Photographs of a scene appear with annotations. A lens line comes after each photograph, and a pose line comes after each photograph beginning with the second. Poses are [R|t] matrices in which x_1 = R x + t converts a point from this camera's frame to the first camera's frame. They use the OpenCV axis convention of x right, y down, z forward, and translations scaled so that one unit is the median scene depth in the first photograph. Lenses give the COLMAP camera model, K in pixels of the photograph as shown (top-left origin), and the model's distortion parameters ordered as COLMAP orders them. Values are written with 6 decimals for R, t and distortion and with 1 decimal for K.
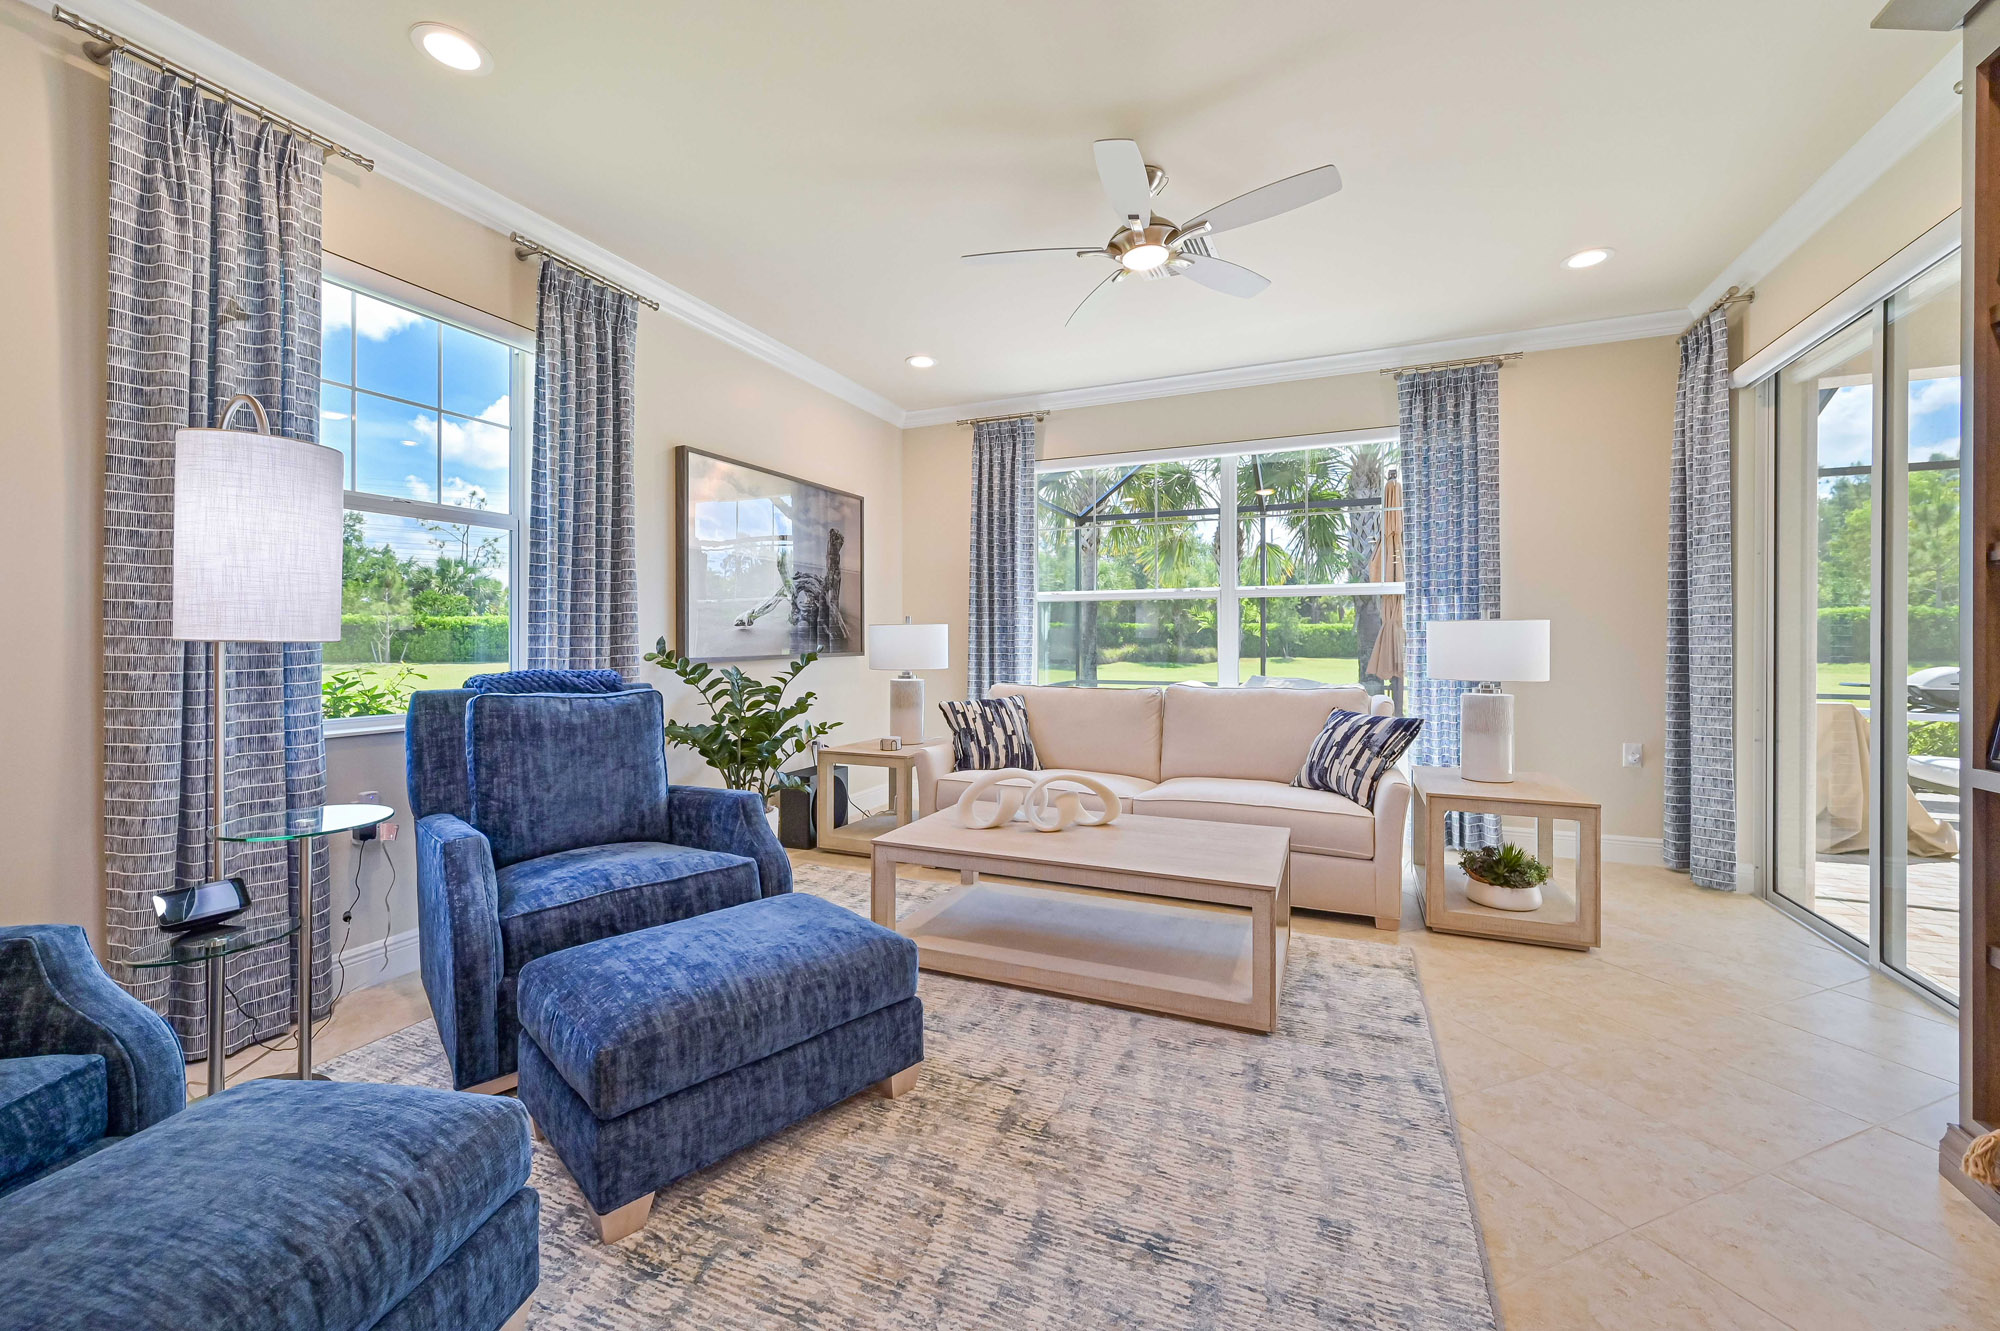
lens RADIAL K [[794.2, 0, 999.0], [0, 794.2, 637.5], [0, 0, 1]] dist [0.000050, -0.000099]
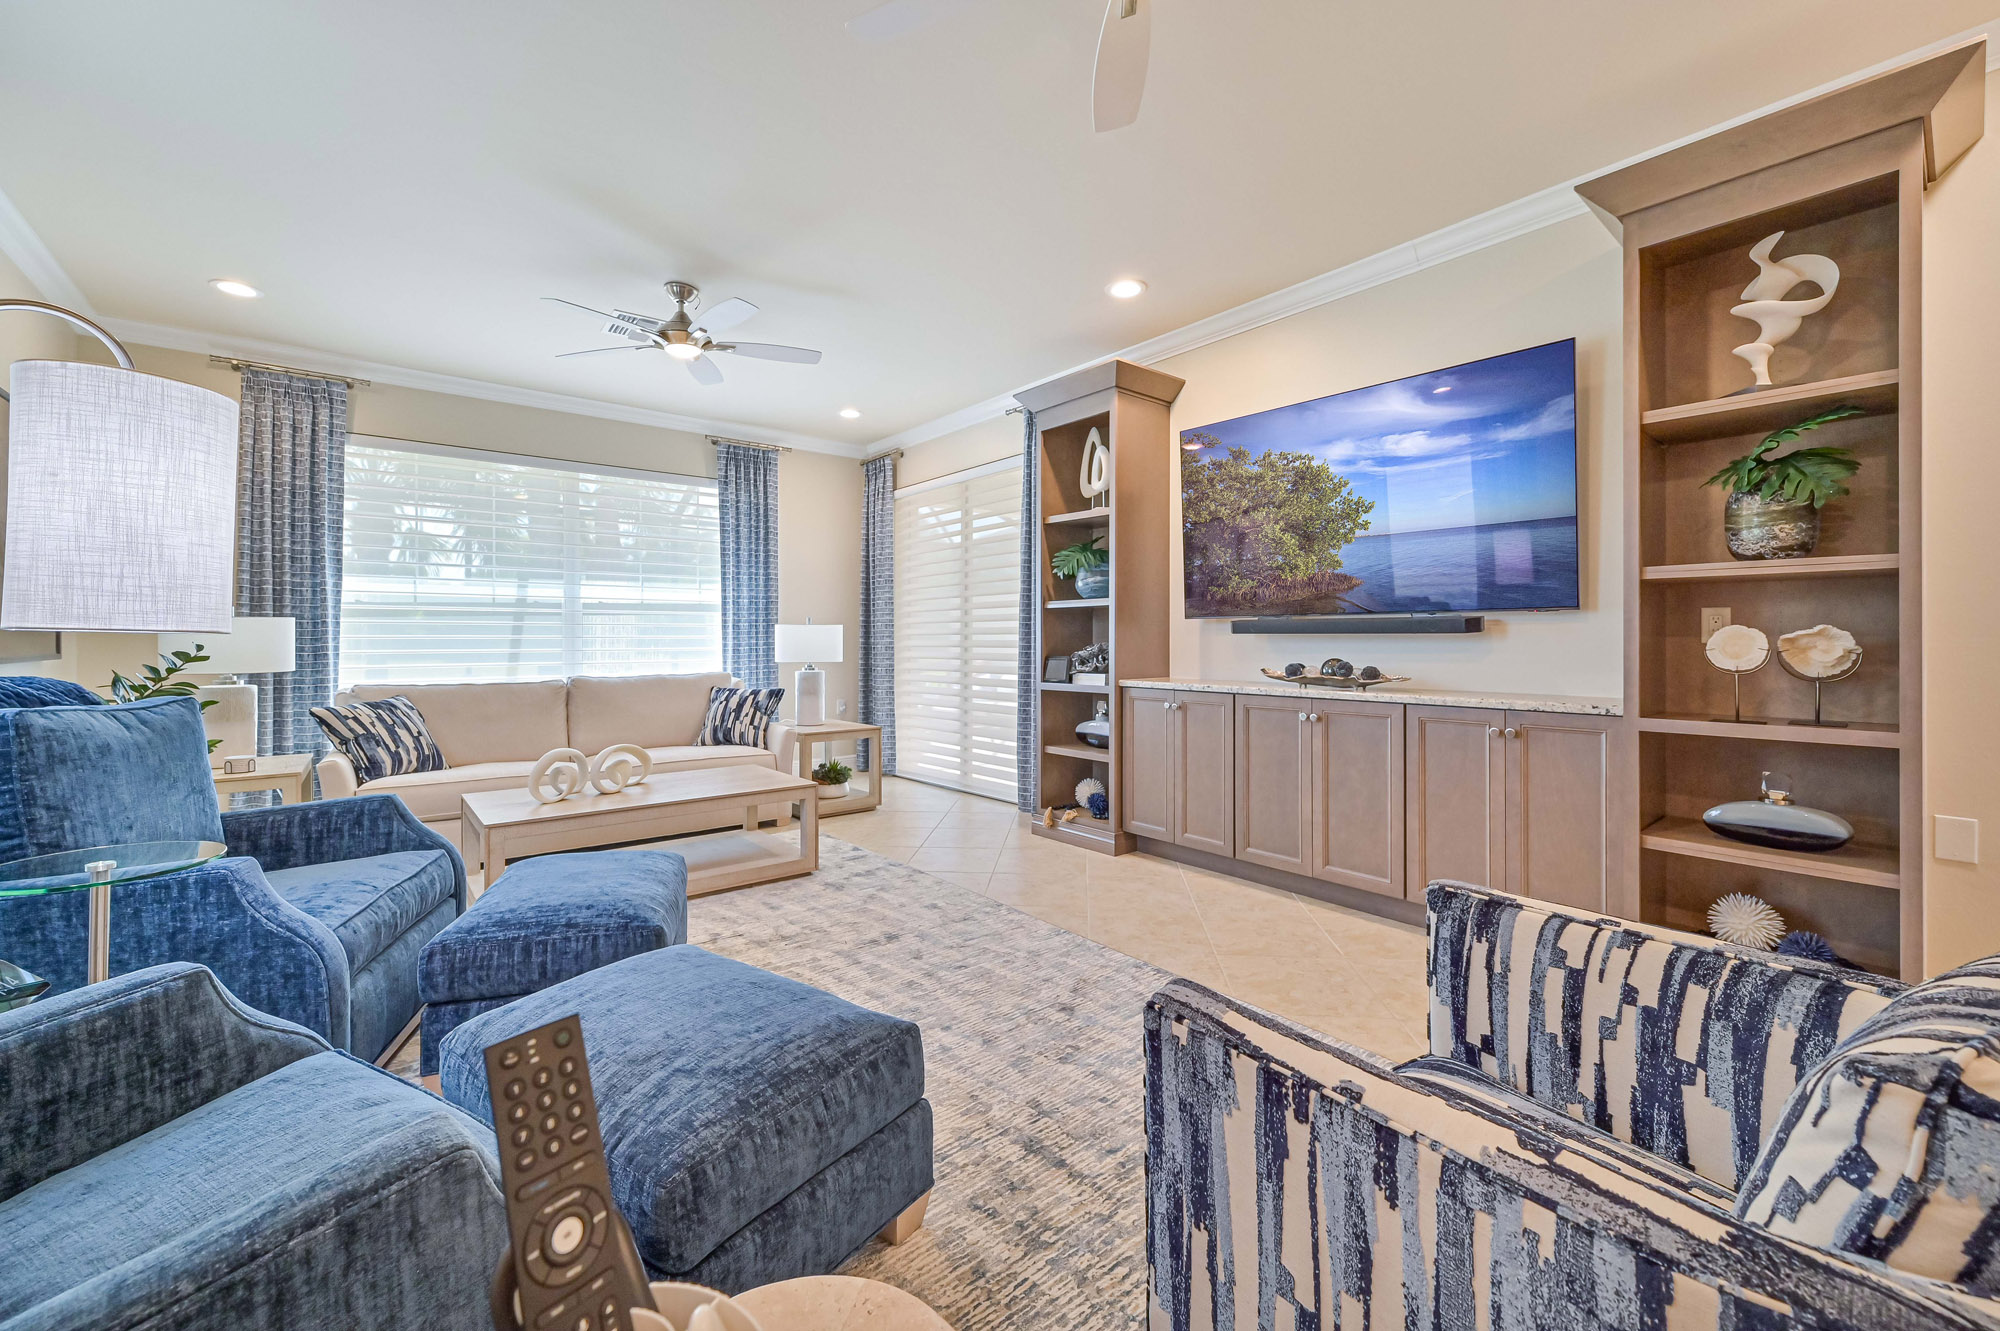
lens RADIAL K [[815.1, 0, 996.1], [0, 815.1, 637.7], [0, 0, 1]] dist [0.001422, 0.000068]
pose [[0.457596, 0.001718, 0.889158, -0.727084], [-0.002538, 0.999997, -0.000626, 0.004809], [-0.889156, -0.001970, 0.457599, -0.087878]]
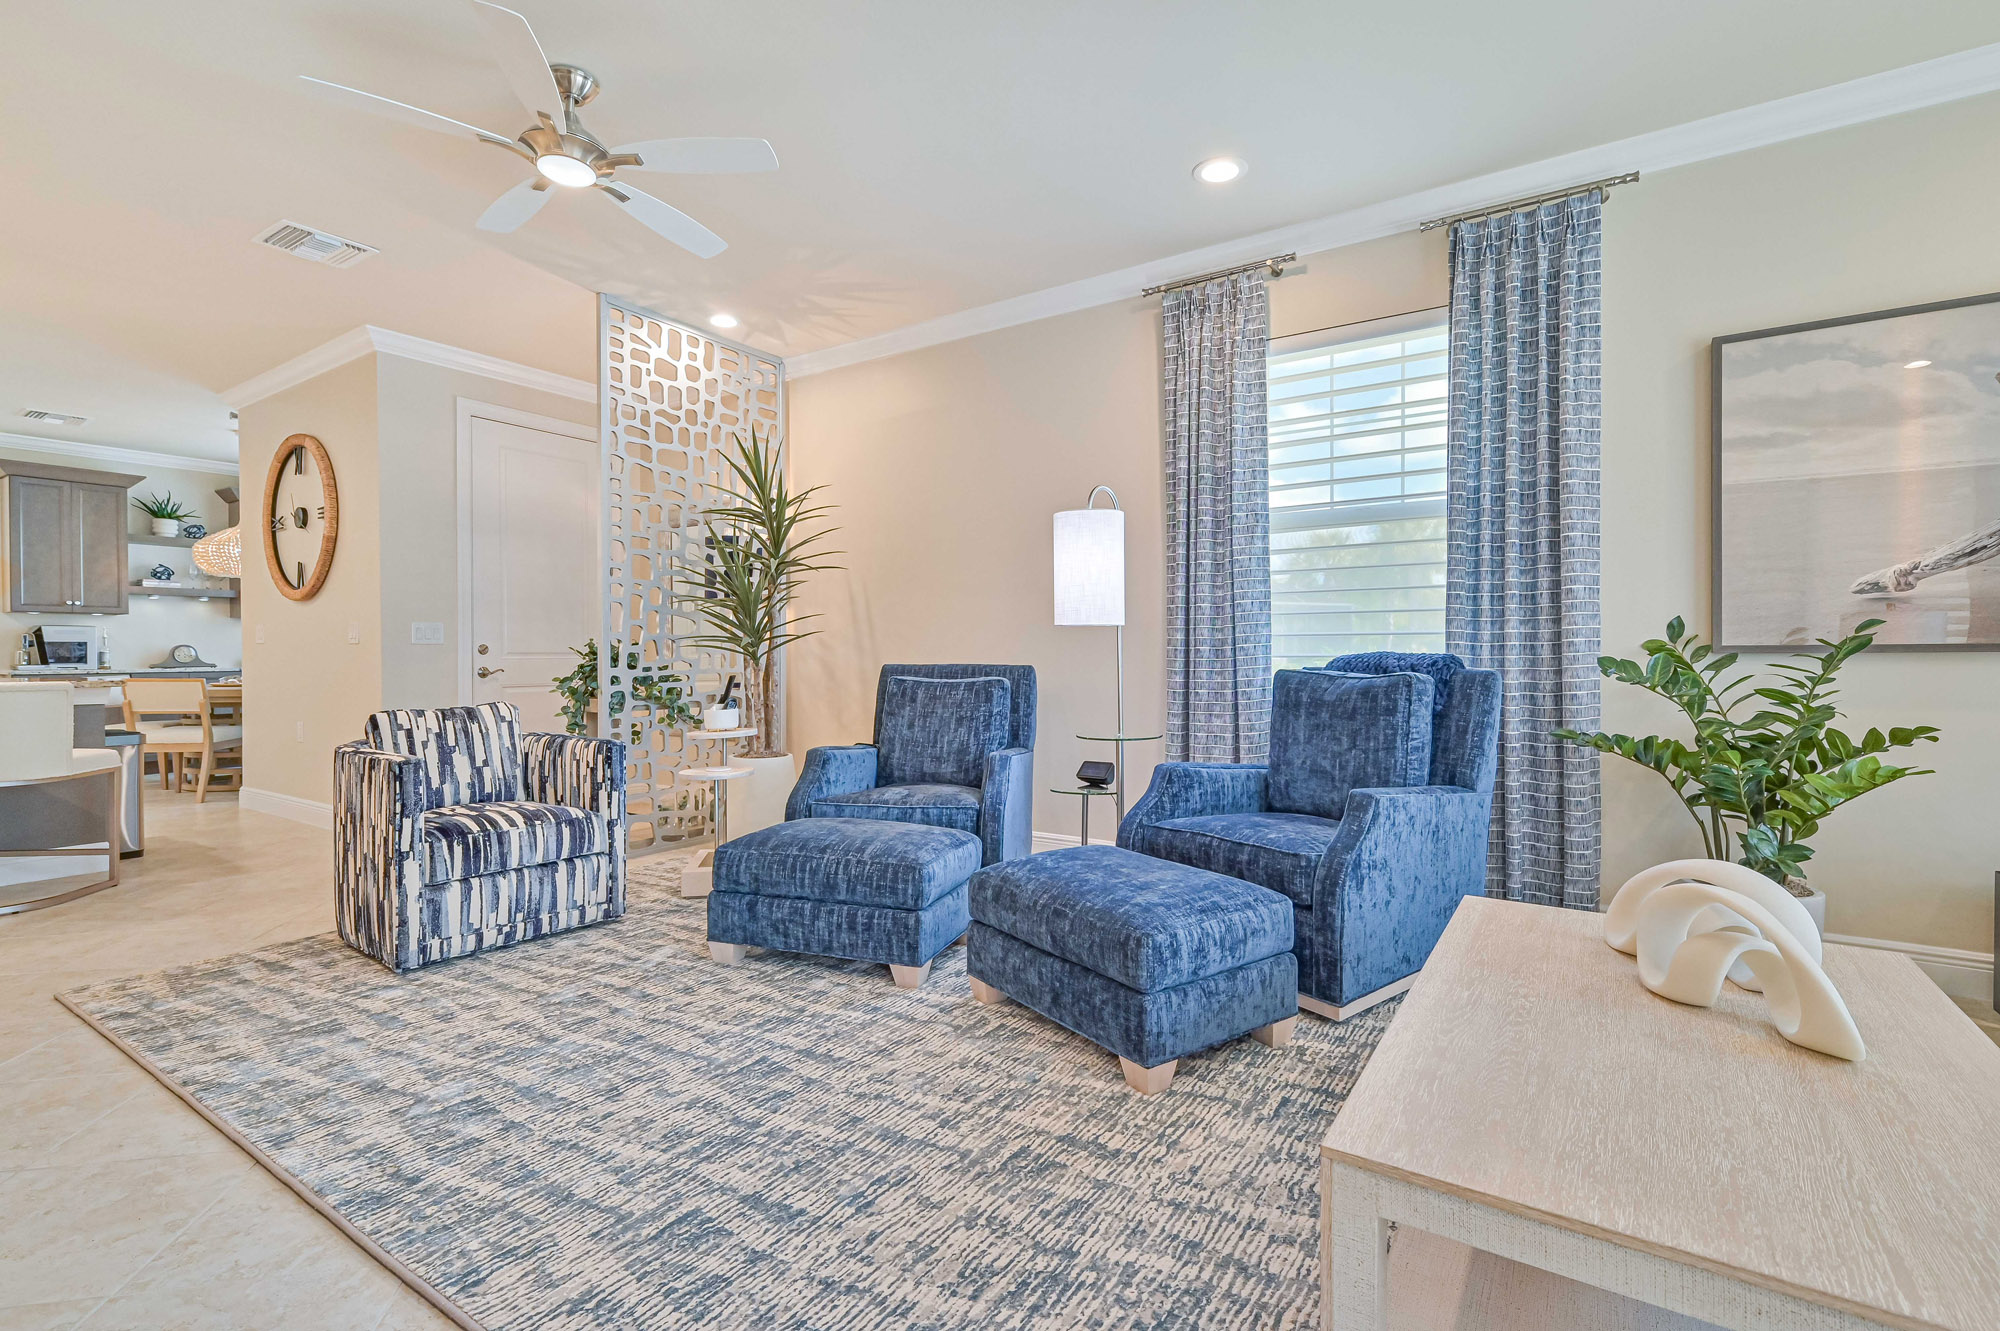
lens RADIAL K [[903.3, 0, 1000.6], [0, 903.3, 655.6], [0, 0, 1]] dist [-0.000274, -0.000034]
pose [[-0.178321, 0.006924, -0.983948, 0.607627], [0.006786, 0.999960, 0.005807, 0.032813], [0.983949, -0.005642, -0.178361, 0.654107]]
